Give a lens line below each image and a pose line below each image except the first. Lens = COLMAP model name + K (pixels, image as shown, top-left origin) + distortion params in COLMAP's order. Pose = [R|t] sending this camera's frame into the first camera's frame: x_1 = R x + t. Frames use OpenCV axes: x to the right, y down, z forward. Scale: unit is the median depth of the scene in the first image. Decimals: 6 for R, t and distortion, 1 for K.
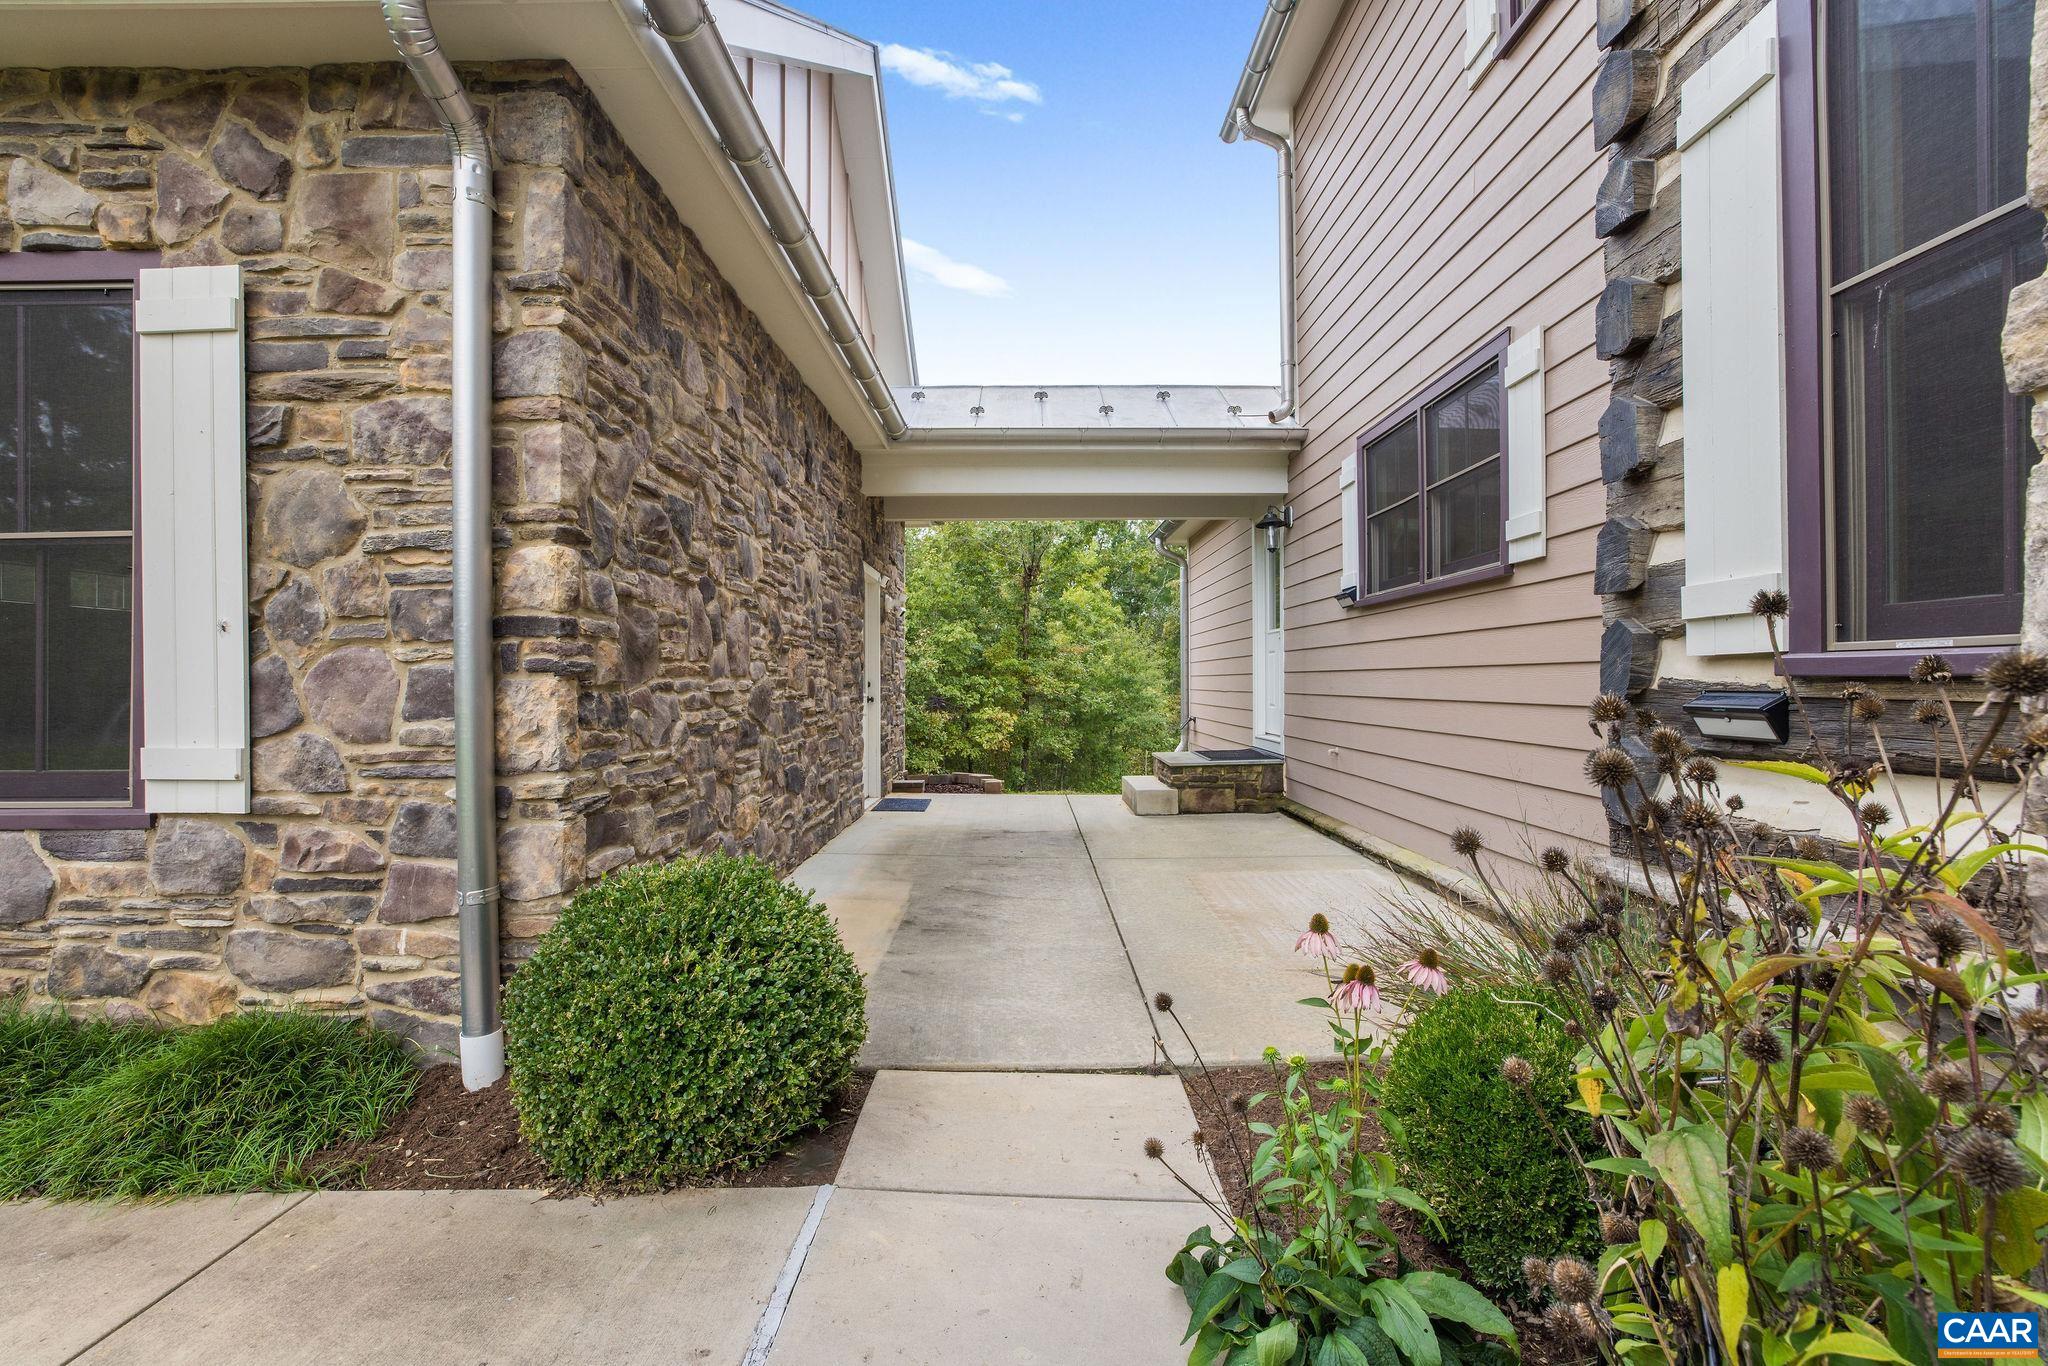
lens RADIAL K [[877.7, 0, 1015.4], [0, 877.7, 689.0], [0, 0, 1]] dist [-0.047426, 0.000236]
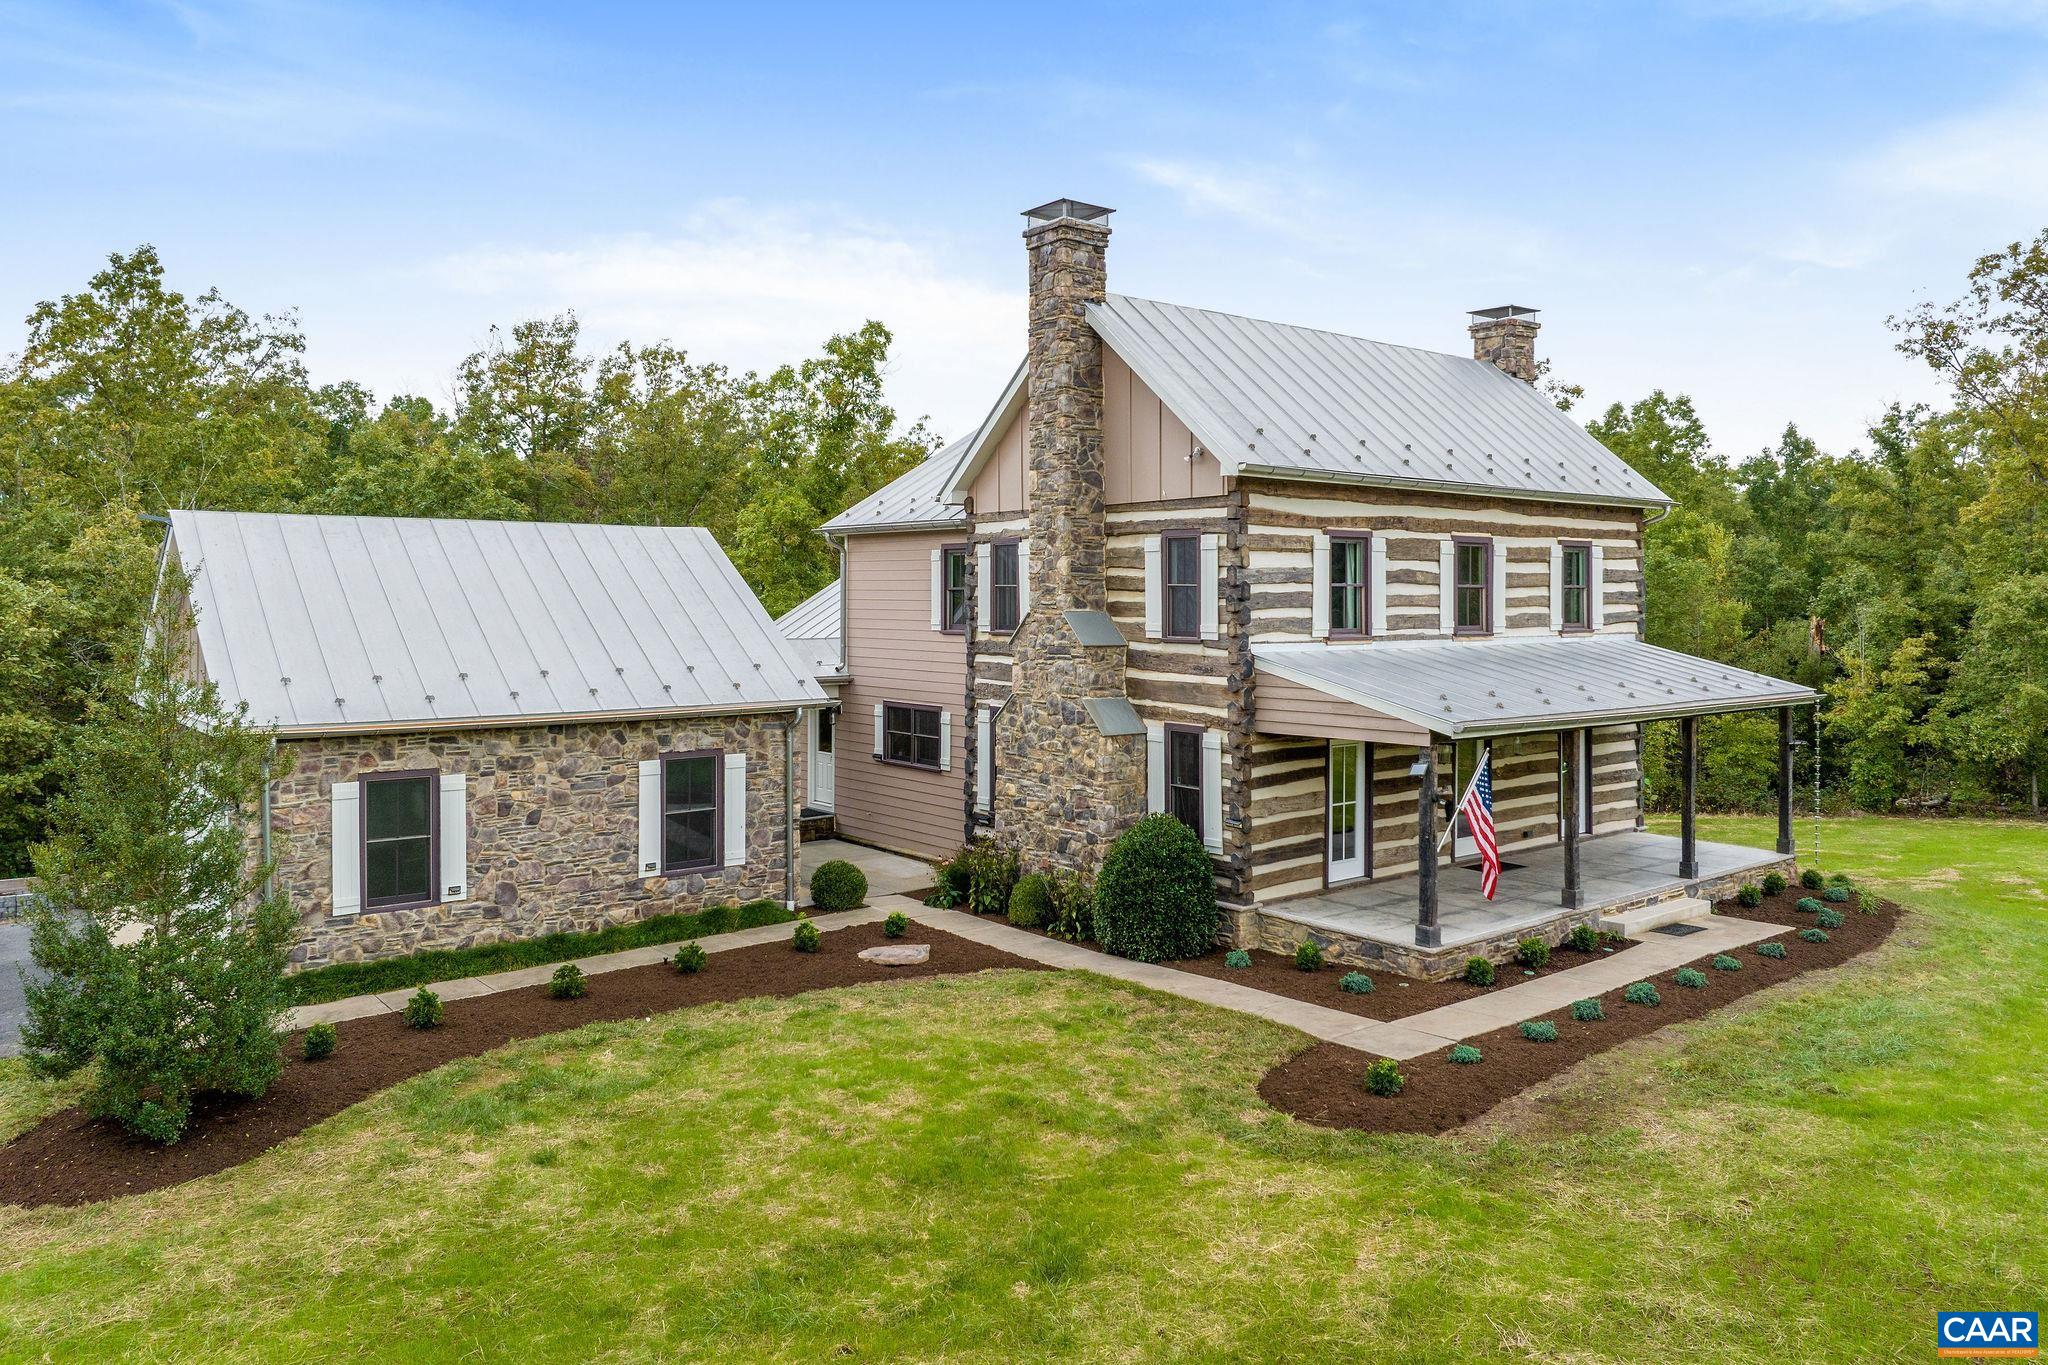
lens RADIAL K [[1444.2, 0, 1026.2], [0, 1444.2, 598.3], [0, 0, 1]] dist [-0.036768, -0.000163]
pose [[0.778371, 0.004192, 0.627791, -4.649014], [0.000935, 0.999969, -0.007836, -1.263980], [-0.627804, 0.006687, 0.778343, -6.223082]]
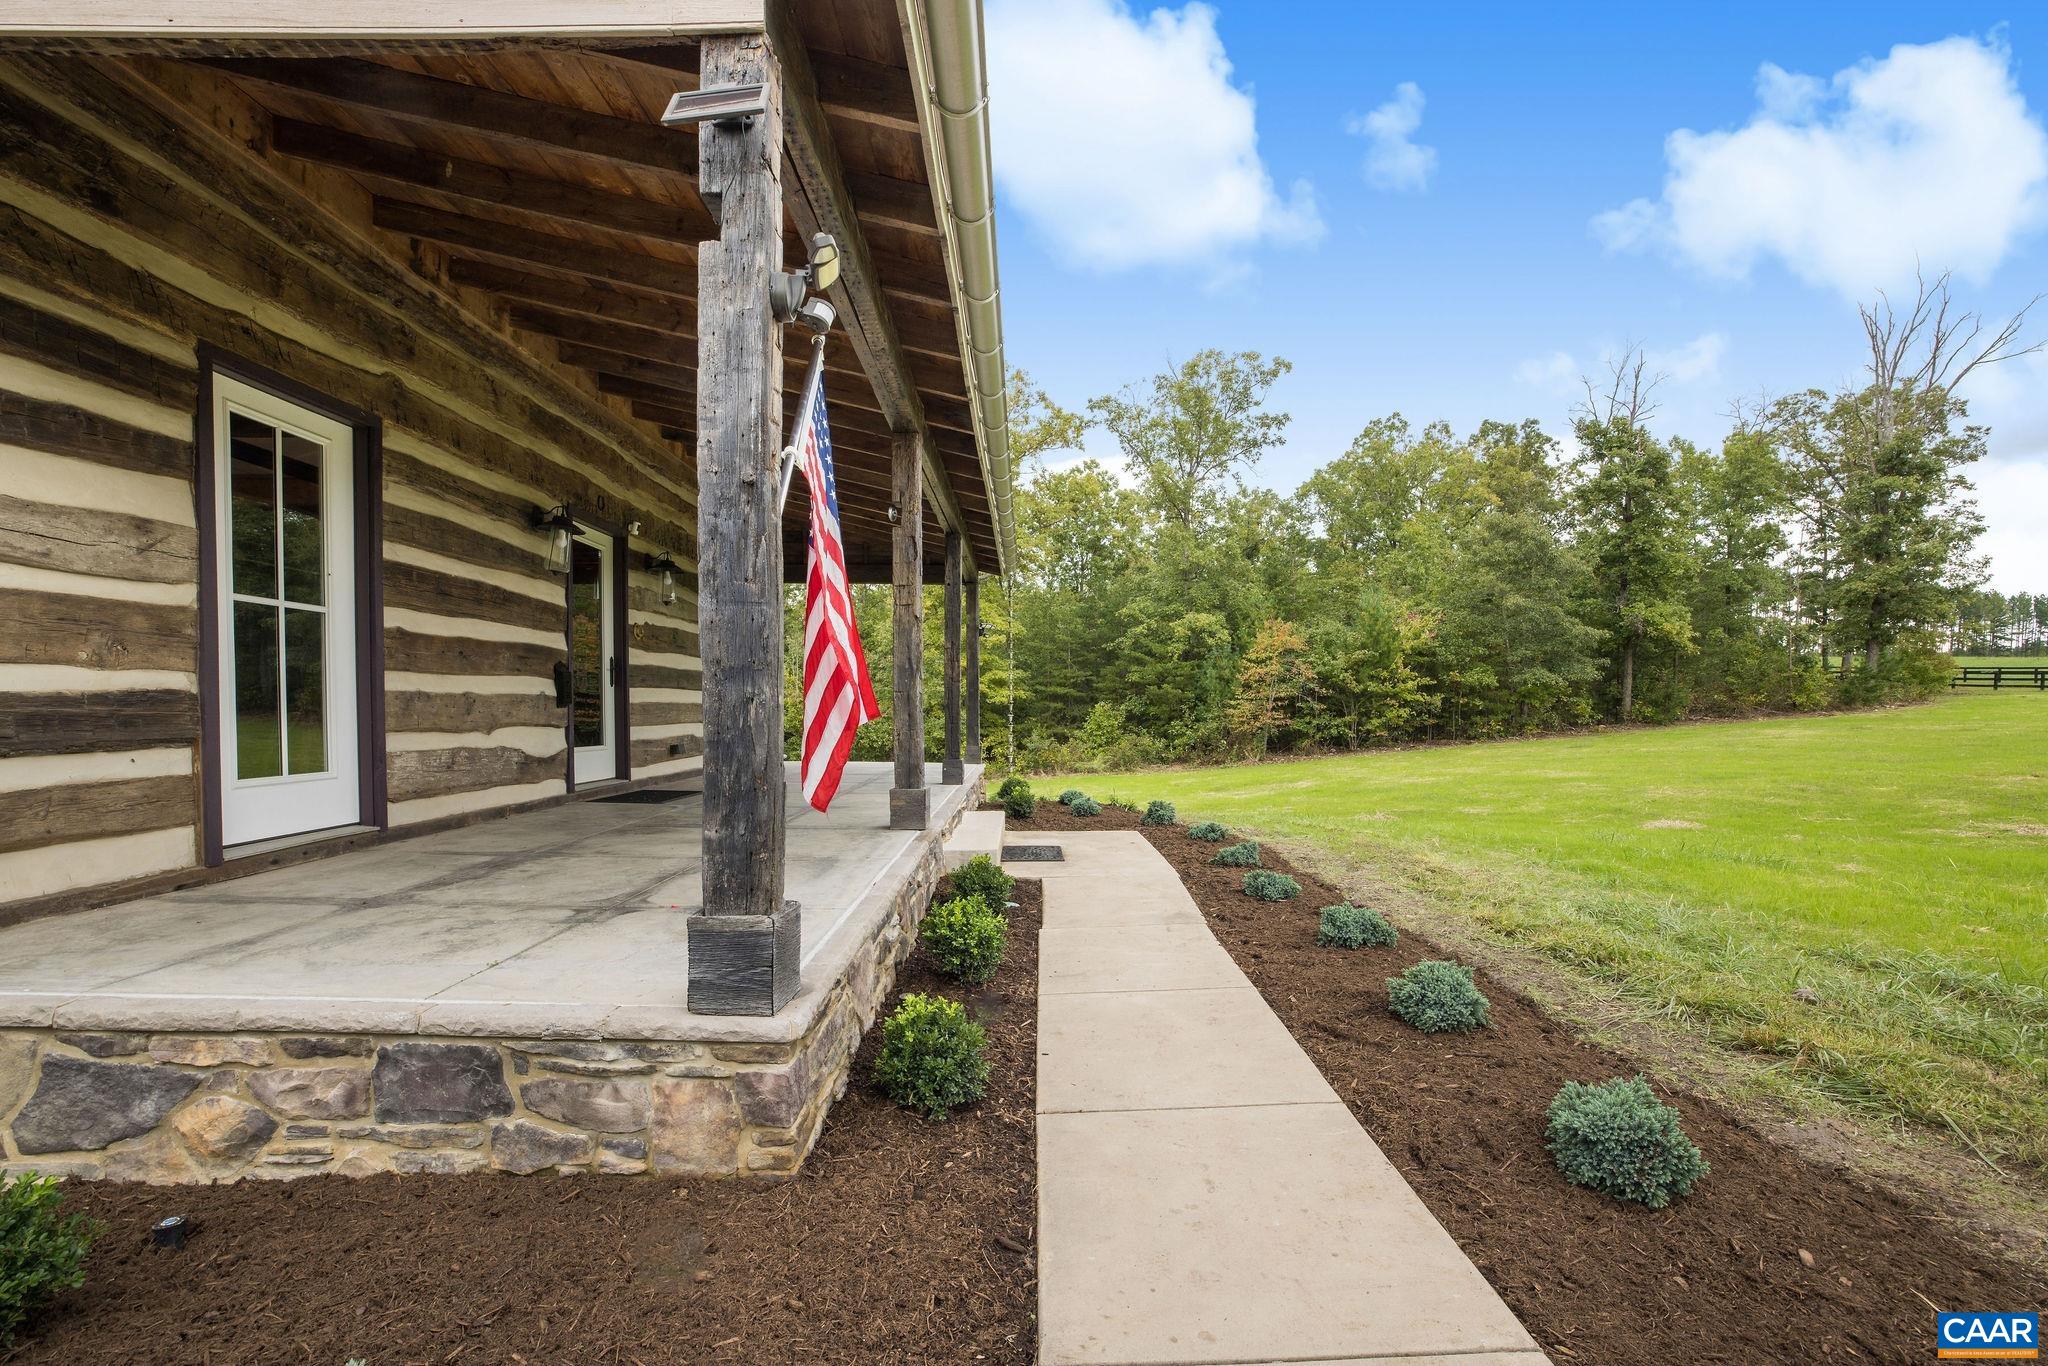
lens RADIAL K [[892.8, 0, 1023.1], [0, 892.8, 749.7], [0, 0, 1]] dist [-0.015121, -0.000029]
pose [[0.001480, -0.044178, 0.999023, -0.002741], [0.003756, 0.999017, 0.044172, -0.025167], [-0.999992, 0.003686, 0.001644, -2.563019]]
